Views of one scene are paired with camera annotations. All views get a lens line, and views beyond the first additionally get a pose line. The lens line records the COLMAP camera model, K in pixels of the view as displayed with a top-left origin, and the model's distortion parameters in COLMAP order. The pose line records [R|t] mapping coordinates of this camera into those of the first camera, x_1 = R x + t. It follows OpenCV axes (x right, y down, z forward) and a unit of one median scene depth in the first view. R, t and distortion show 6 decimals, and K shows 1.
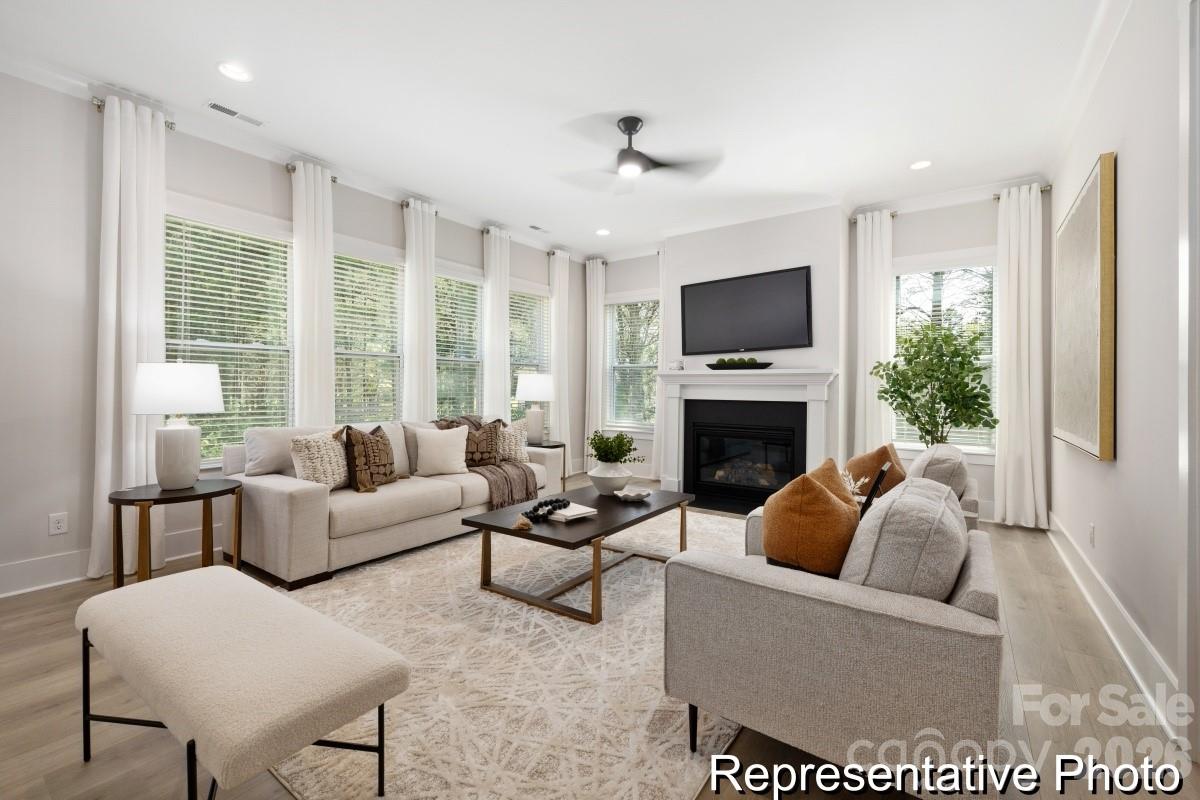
lens RADIAL K [[507.6, 0, 601.2], [0, 507.6, 392.6], [0, 0, 1]] dist [-0.002835, -0.000802]
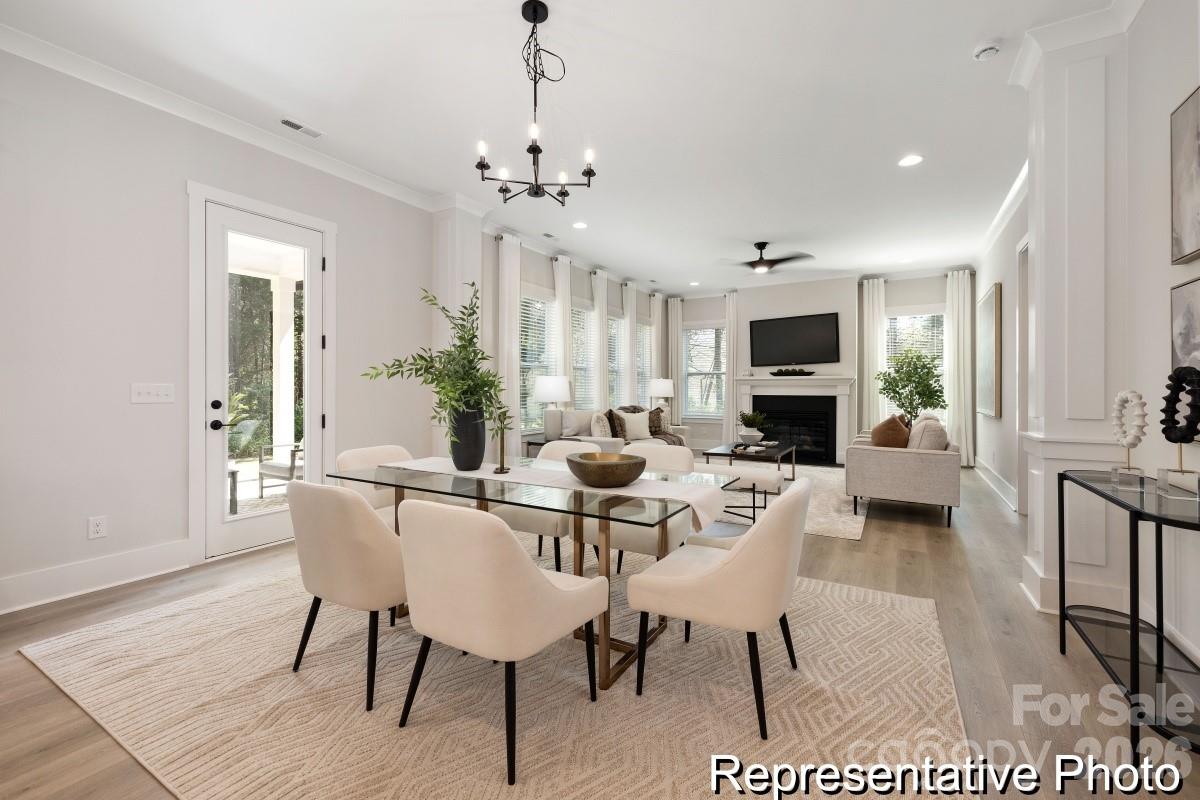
lens RADIAL K [[507.6, 0, 598.2], [0, 507.6, 396.1], [0, 0, 1]] dist [-0.002835, -0.000802]
pose [[0.996706, -0.007140, 0.080789, -0.526155], [0.006763, 0.999965, 0.004944, 0.006662], [-0.080821, -0.004381, 0.996719, -0.608012]]
